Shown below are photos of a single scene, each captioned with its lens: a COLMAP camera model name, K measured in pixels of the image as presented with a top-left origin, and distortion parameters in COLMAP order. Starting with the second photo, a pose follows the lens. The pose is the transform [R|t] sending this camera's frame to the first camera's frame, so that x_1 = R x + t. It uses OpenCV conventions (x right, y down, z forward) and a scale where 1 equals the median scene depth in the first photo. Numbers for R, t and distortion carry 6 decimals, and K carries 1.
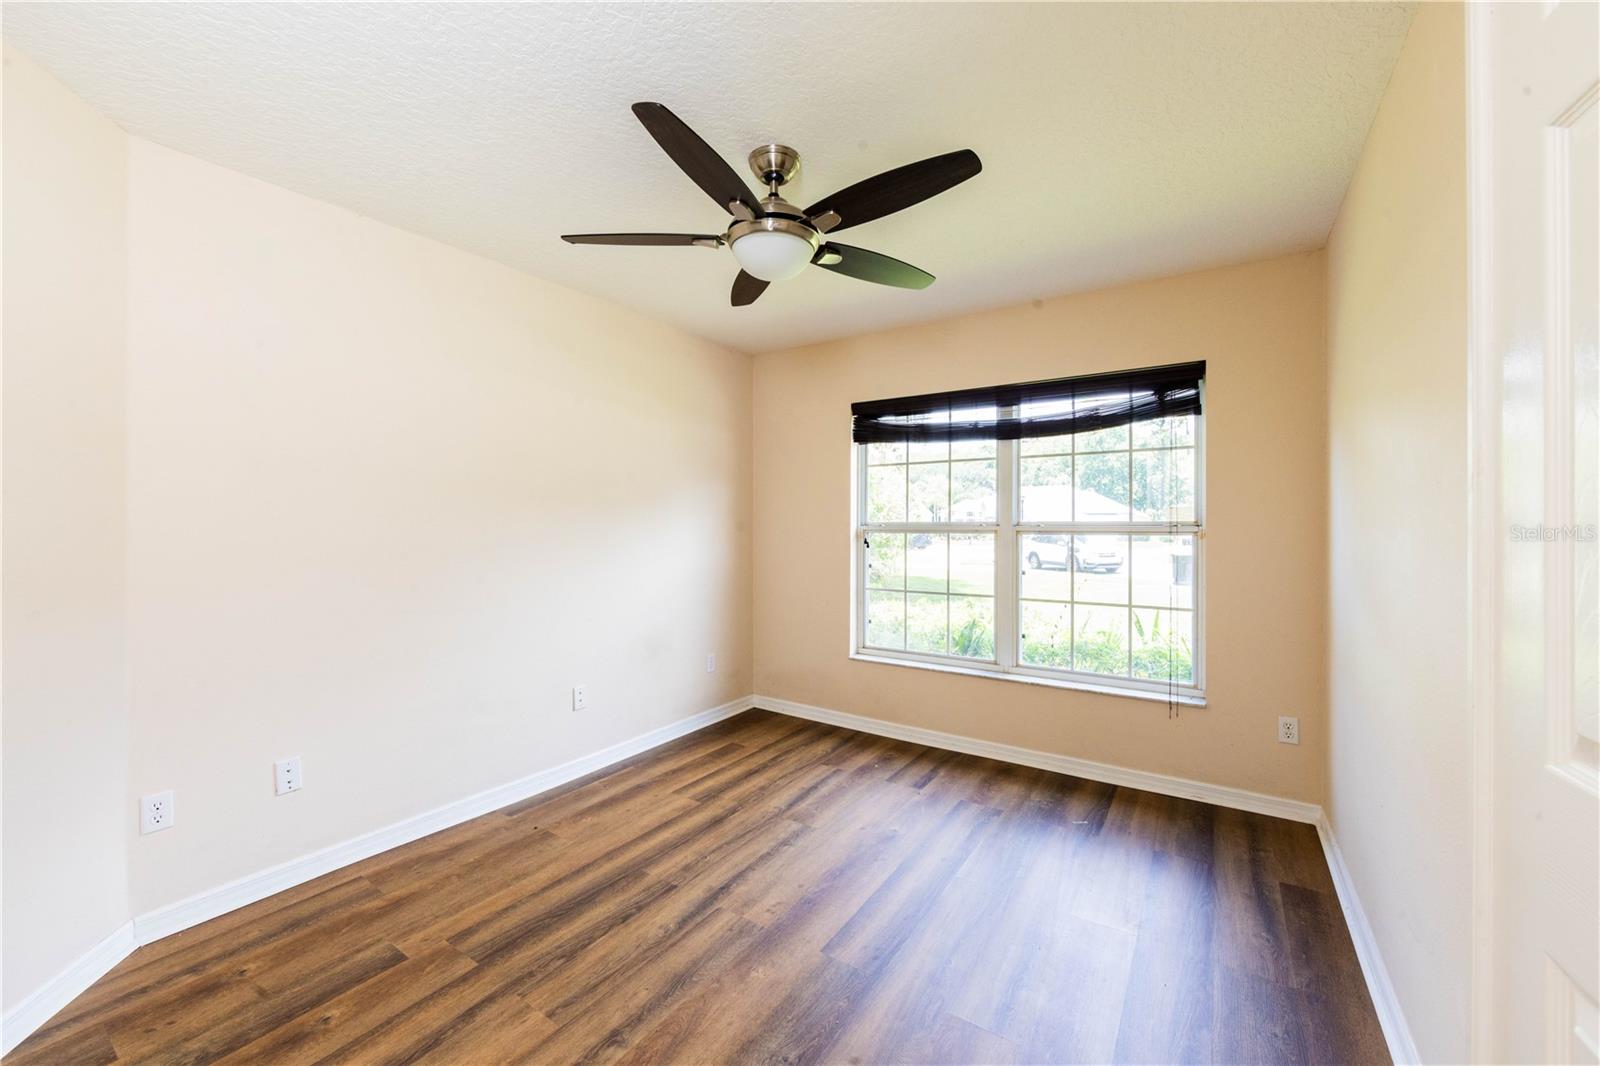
lens RADIAL K [[637.7, 0, 796.5], [0, 637.7, 525.7], [0, 0, 1]] dist [-0.001246, 0.000009]
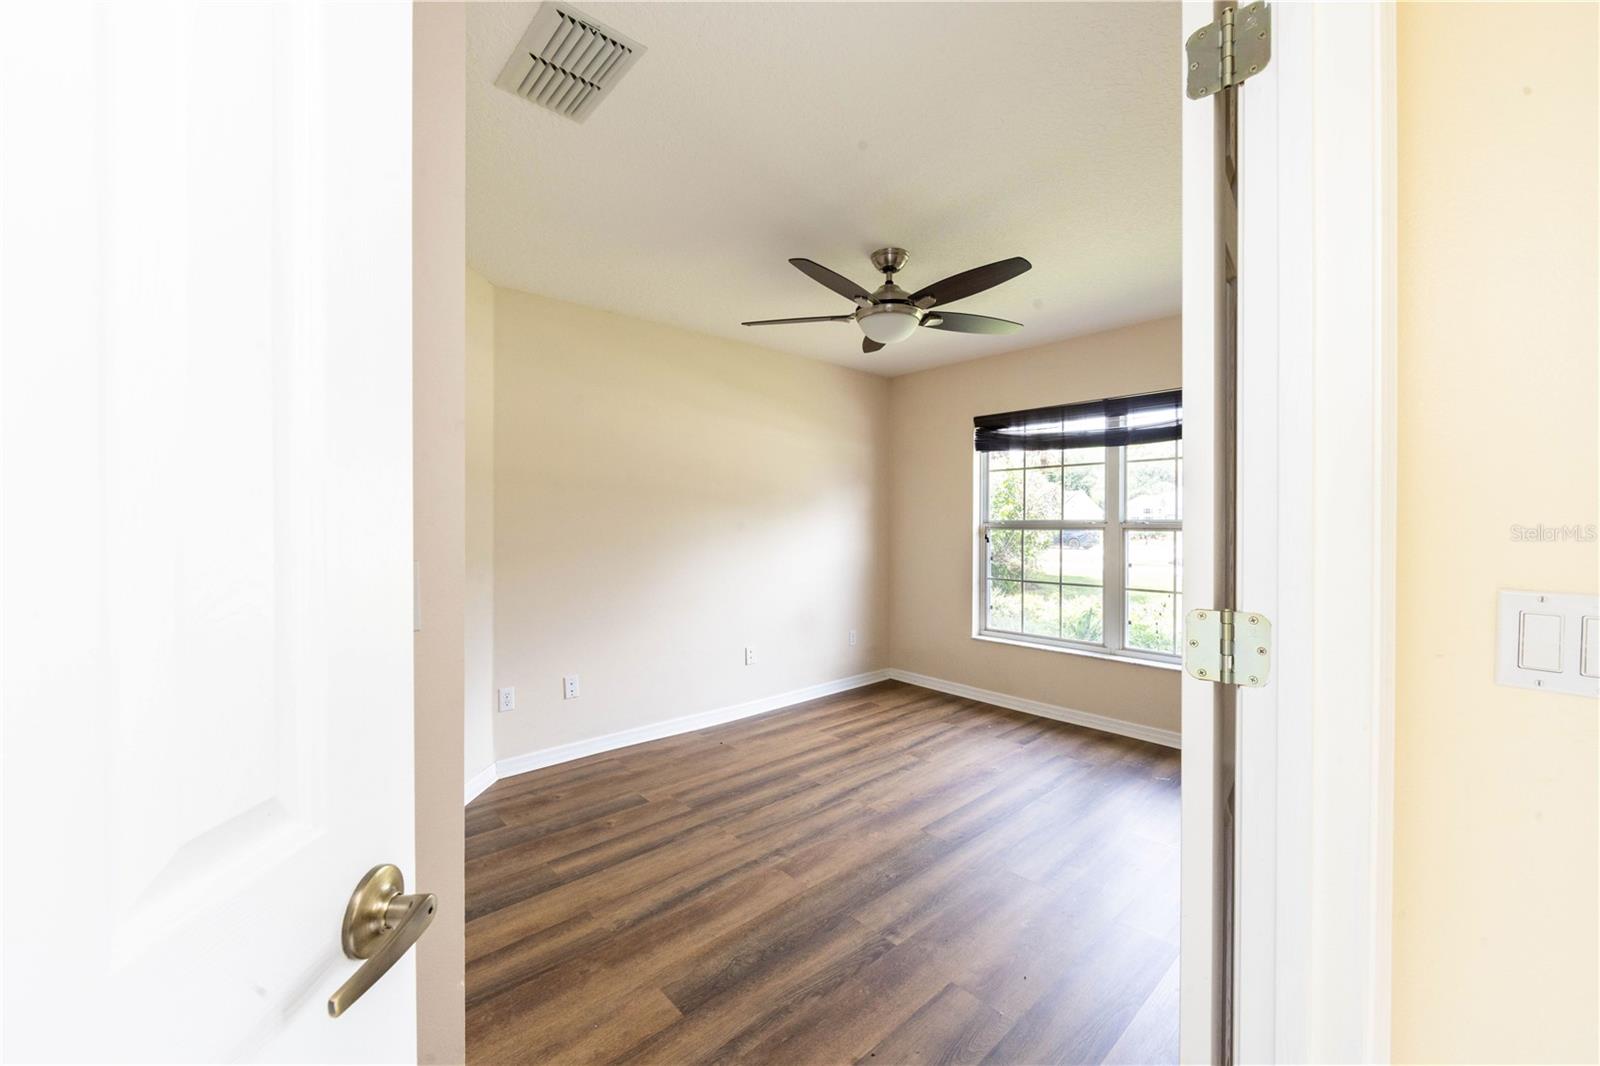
lens RADIAL K [[637.7, 0, 796.5], [0, 637.7, 525.7], [0, 0, 1]] dist [-0.001246, 0.000009]
pose [[0.970913, 0.000452, -0.239433, 0.094097], [0.000094, 0.999997, 0.002271, 0.002754], [0.239433, -0.002227, 0.970910, -0.360266]]
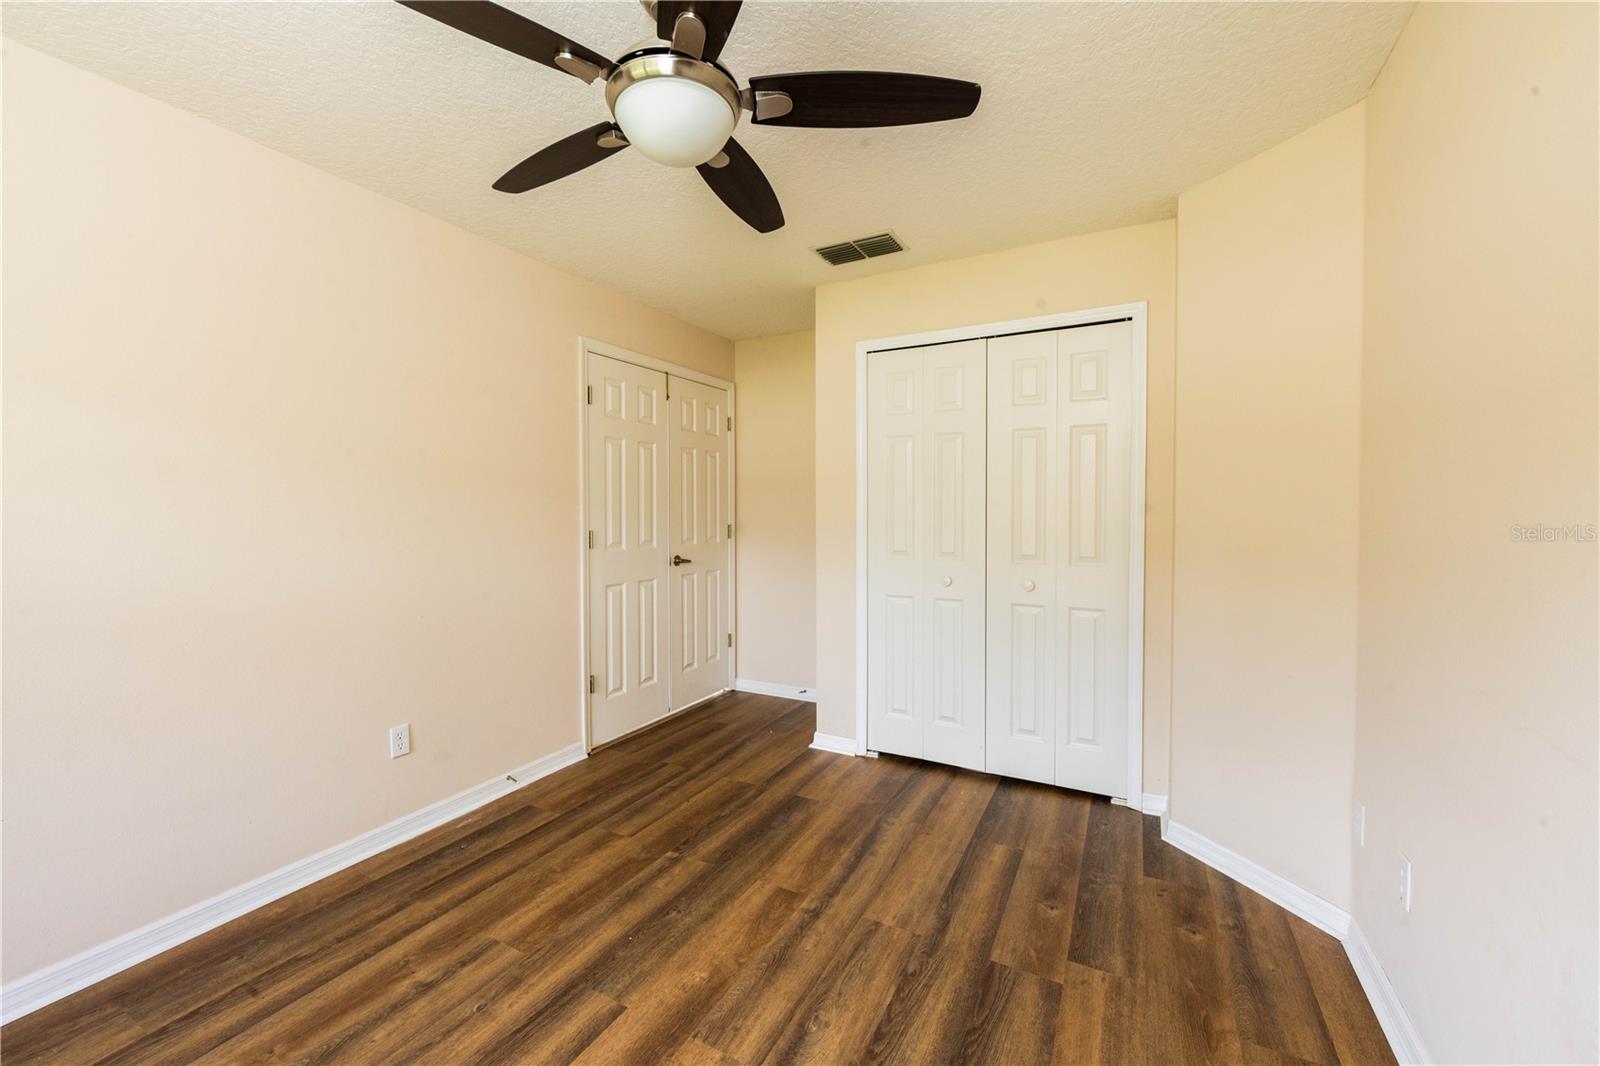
lens RADIAL K [[627.8, 0, 800.1], [0, 627.8, 508.4], [0, 0, 1]] dist [-0.001045, -0.000081]
pose [[-0.994632, 0.000148, -0.103473, -0.093179], [-0.000192, 0.999995, 0.003273, -0.004888], [0.103473, 0.003275, -0.994627, 1.622426]]
